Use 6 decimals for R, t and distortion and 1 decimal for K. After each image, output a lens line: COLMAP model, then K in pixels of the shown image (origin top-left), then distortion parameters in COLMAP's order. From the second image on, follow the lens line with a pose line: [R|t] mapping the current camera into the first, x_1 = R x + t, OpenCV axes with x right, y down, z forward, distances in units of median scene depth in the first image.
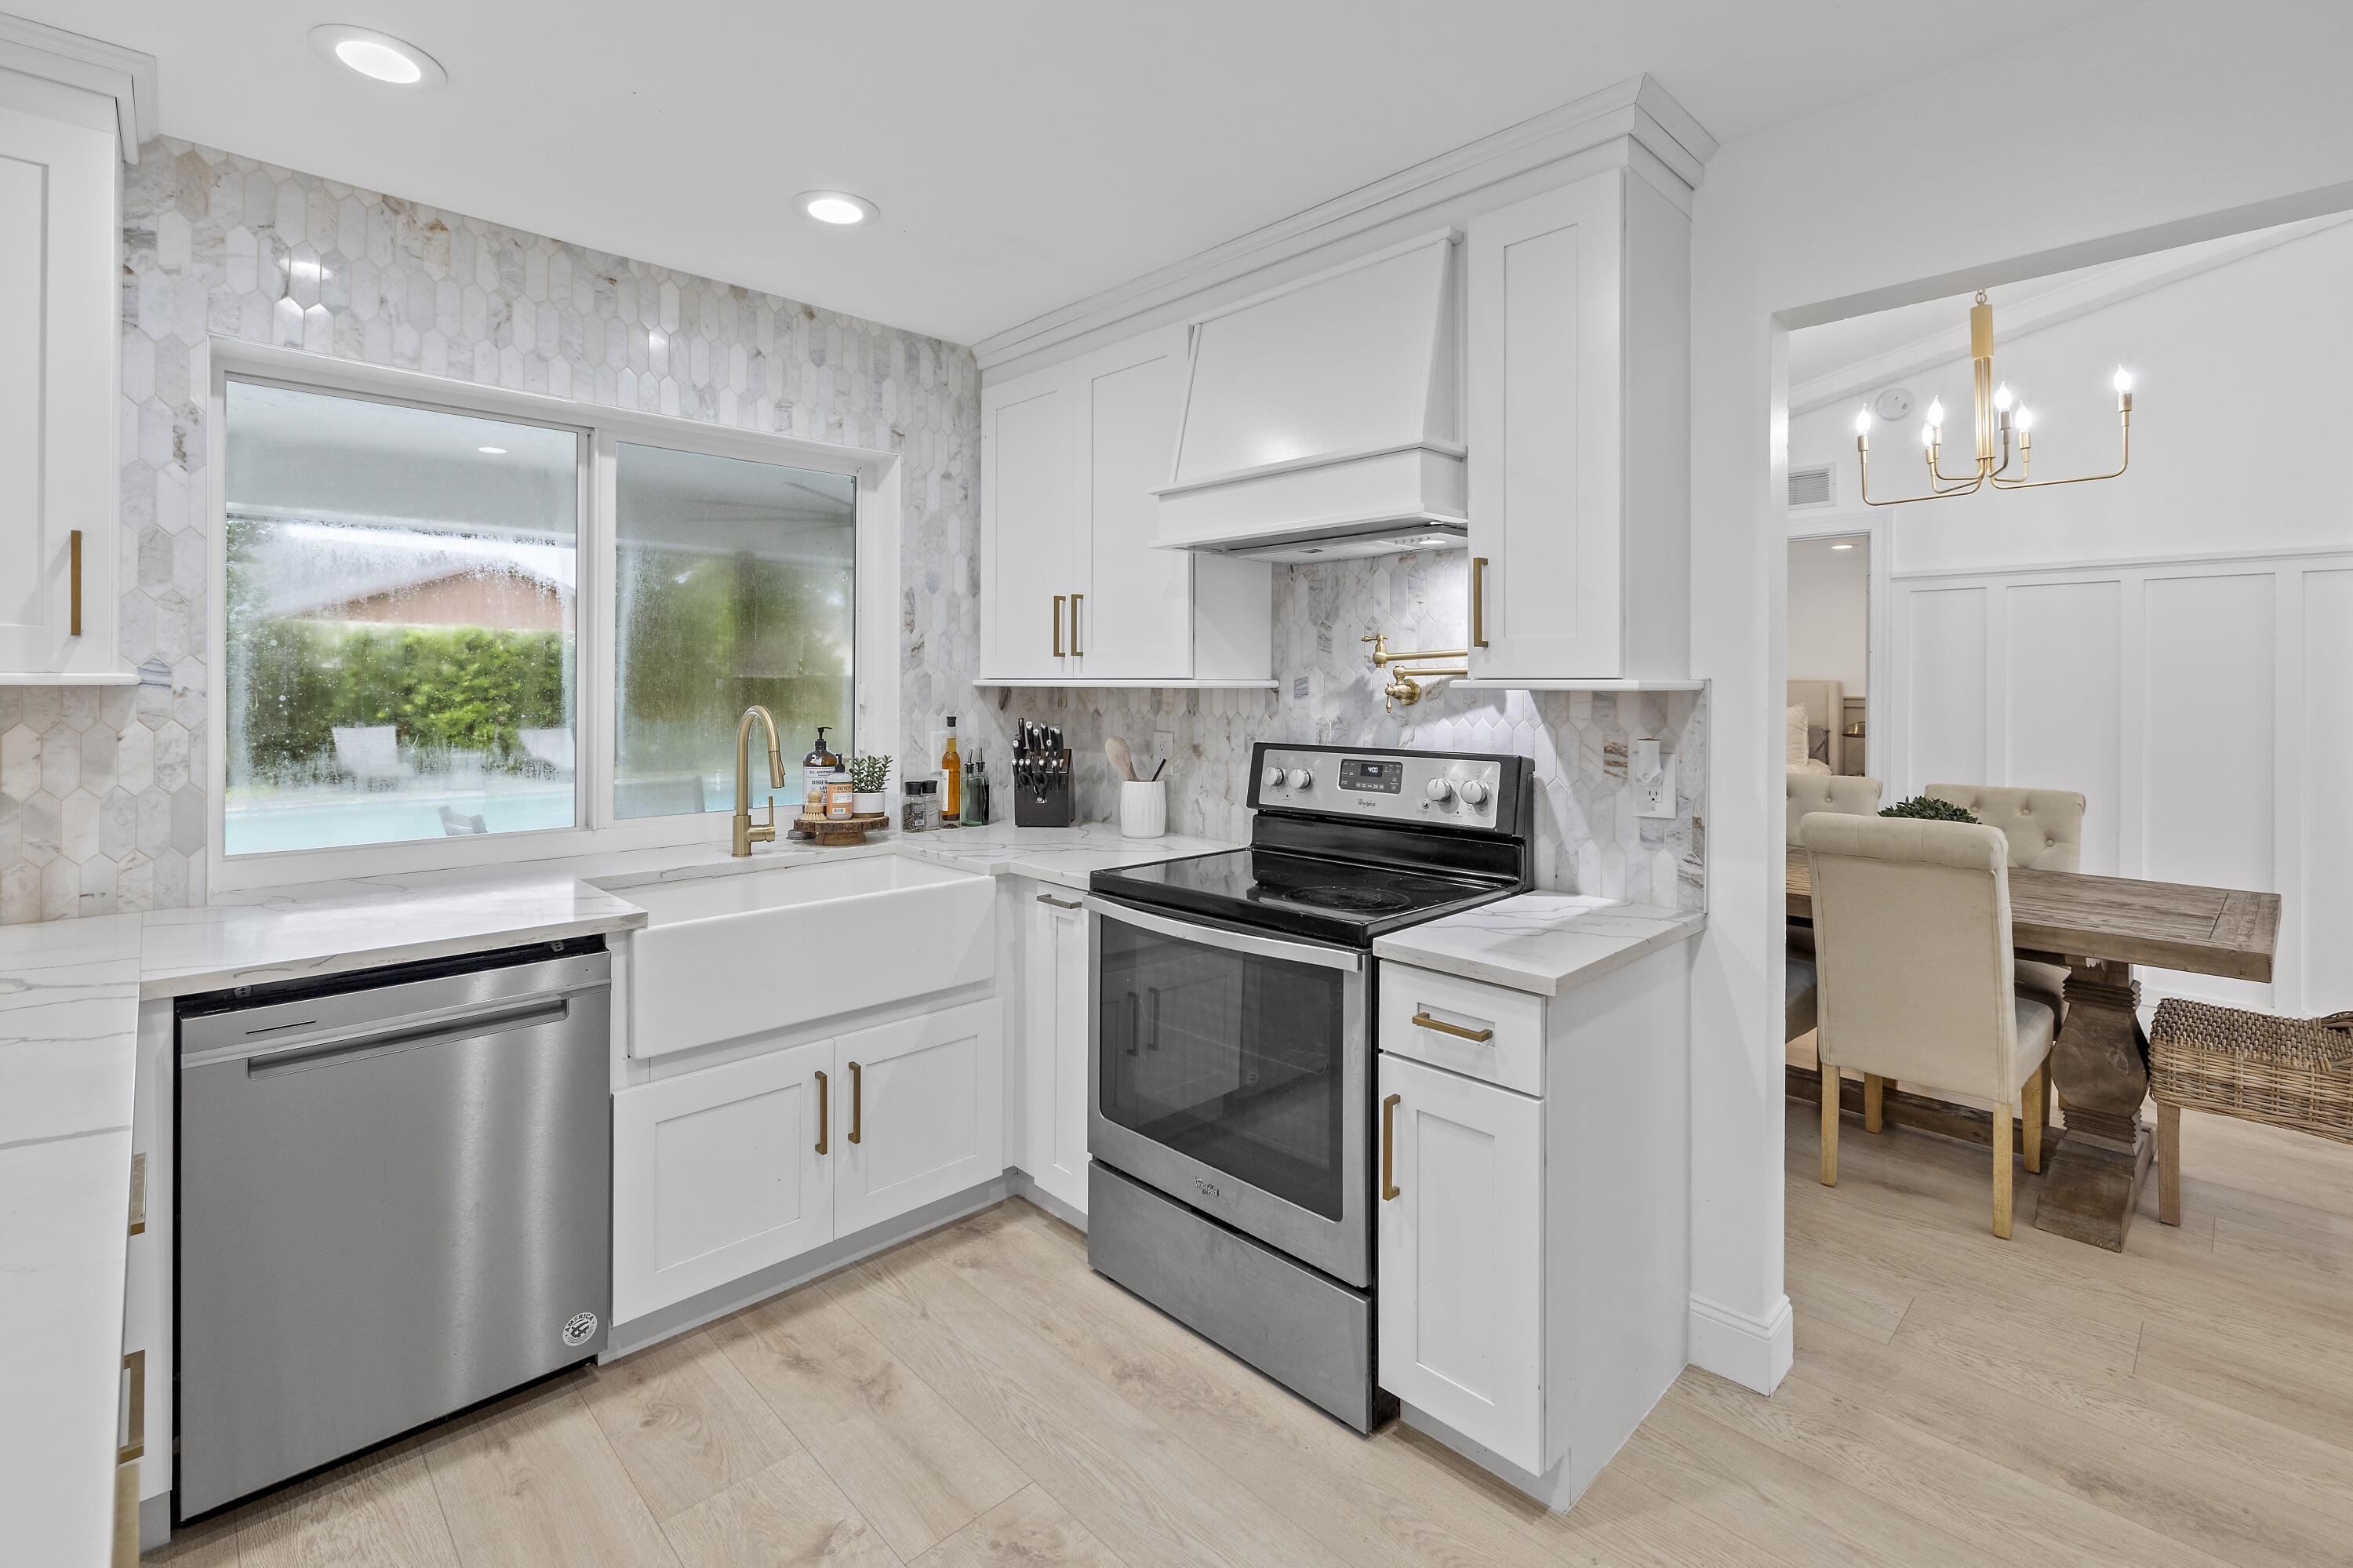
lens RADIAL K [[1050.2, 0, 1169.0], [0, 1050.2, 681.1], [0, 0, 1]] dist [-0.002137, 0.000124]
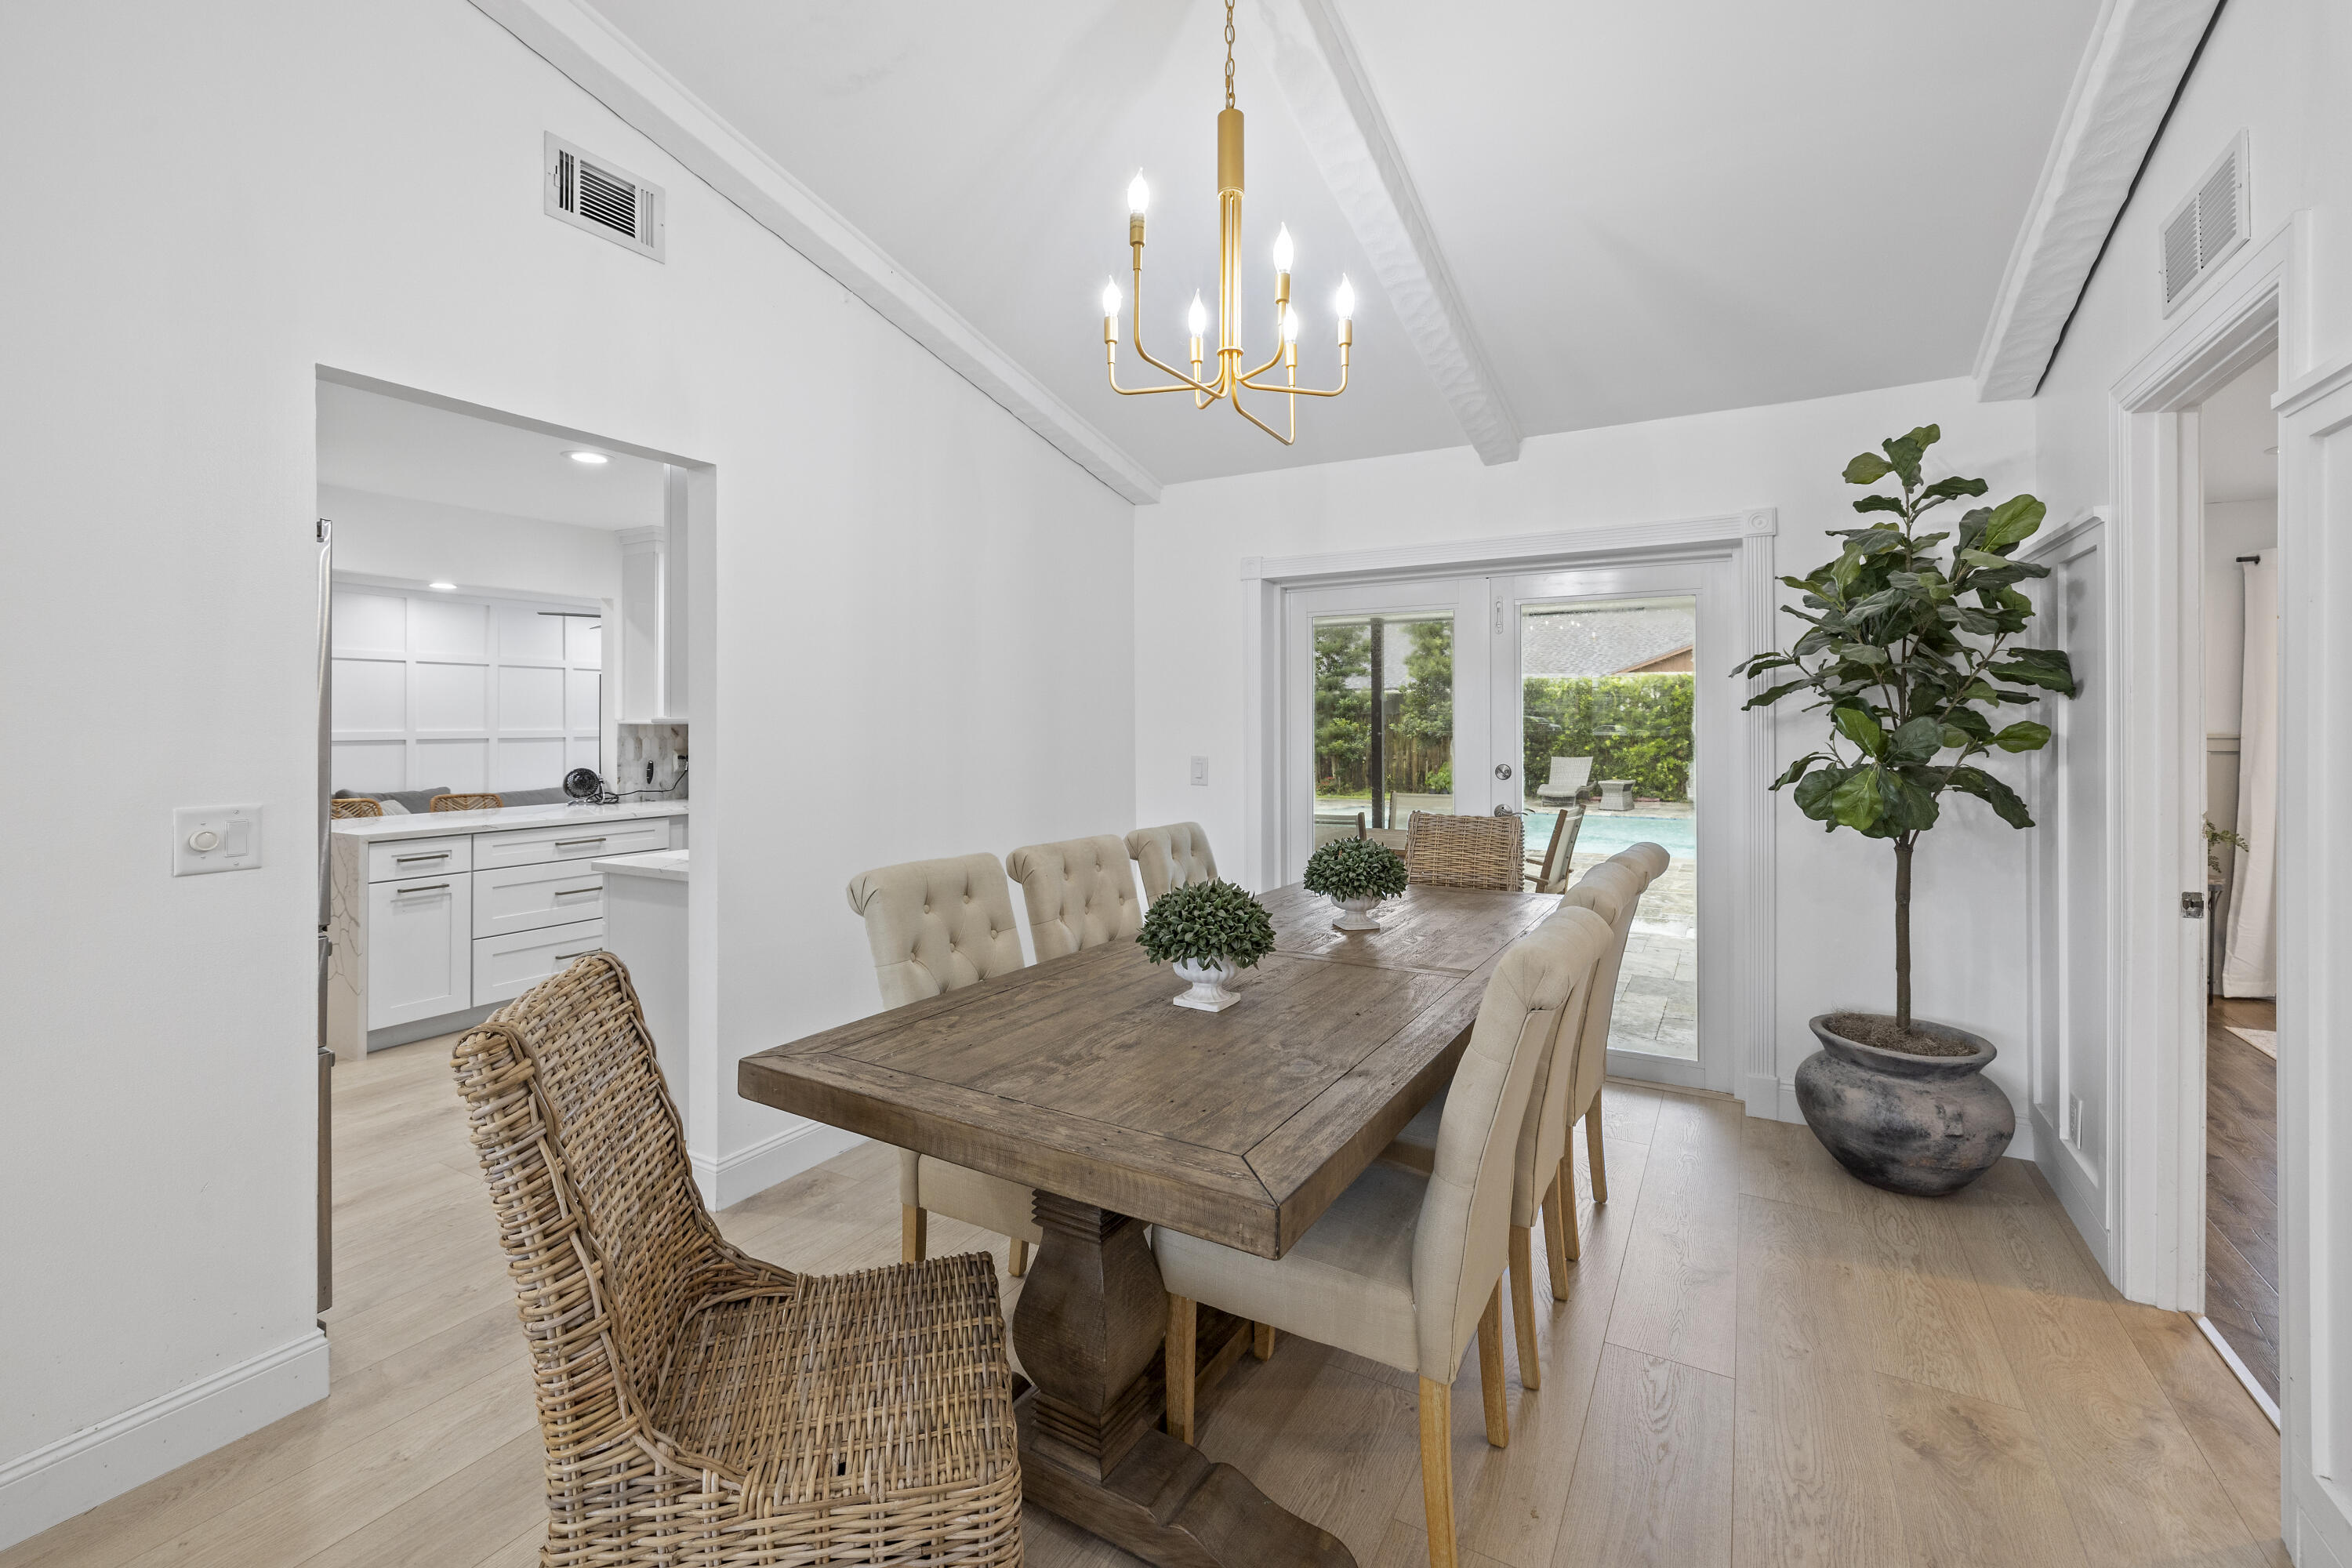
lens RADIAL K [[1008.0, 0, 1168.9], [0, 1008.0, 727.9], [0, 0, 1]] dist [0.000242, 0.000174]
pose [[0.271364, 0.000448, -0.962477, 1.500609], [0.006476, 0.999976, 0.002292, 0.011548], [0.962455, -0.006855, 0.271355, 0.908943]]
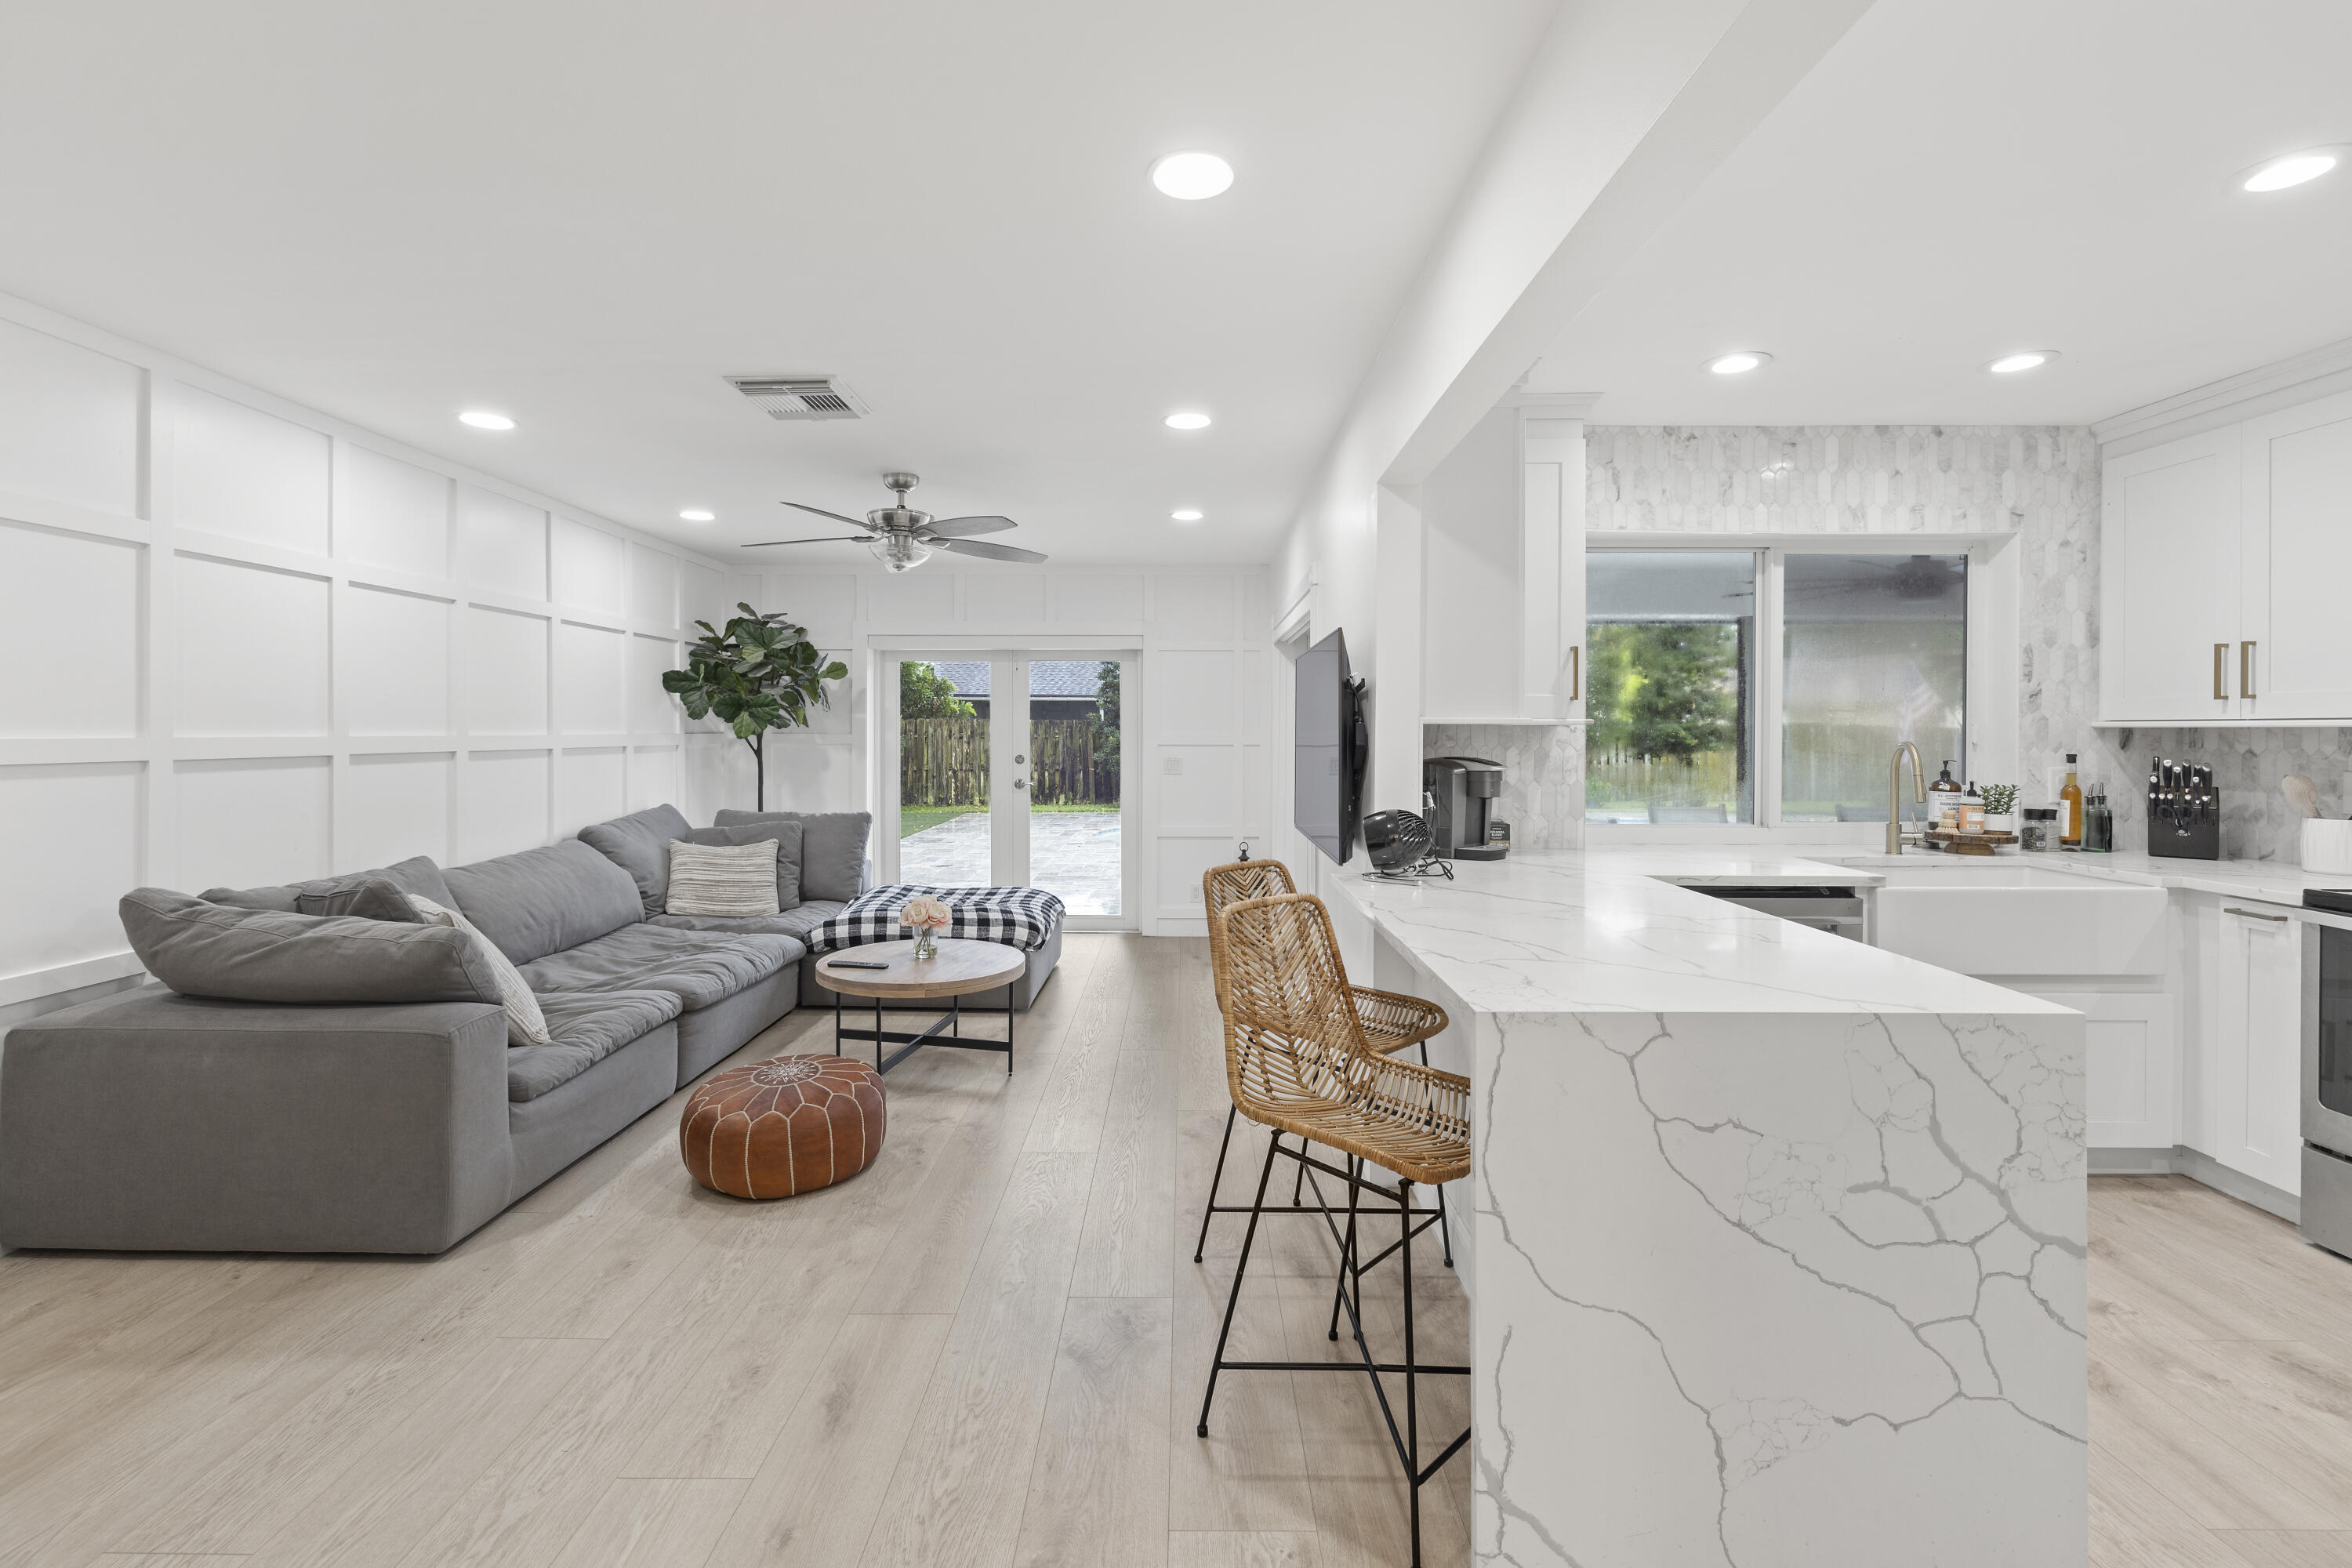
lens RADIAL K [[1011.8, 0, 1168.3], [0, 1011.8, 732.0], [0, 0, 1]] dist [0.000461, -0.000331]
pose [[0.715468, -0.000687, -0.698645, -0.161028], [0.001290, 0.999999, 0.000338, 0.009235], [0.698644, -0.001143, 0.715468, -0.538923]]
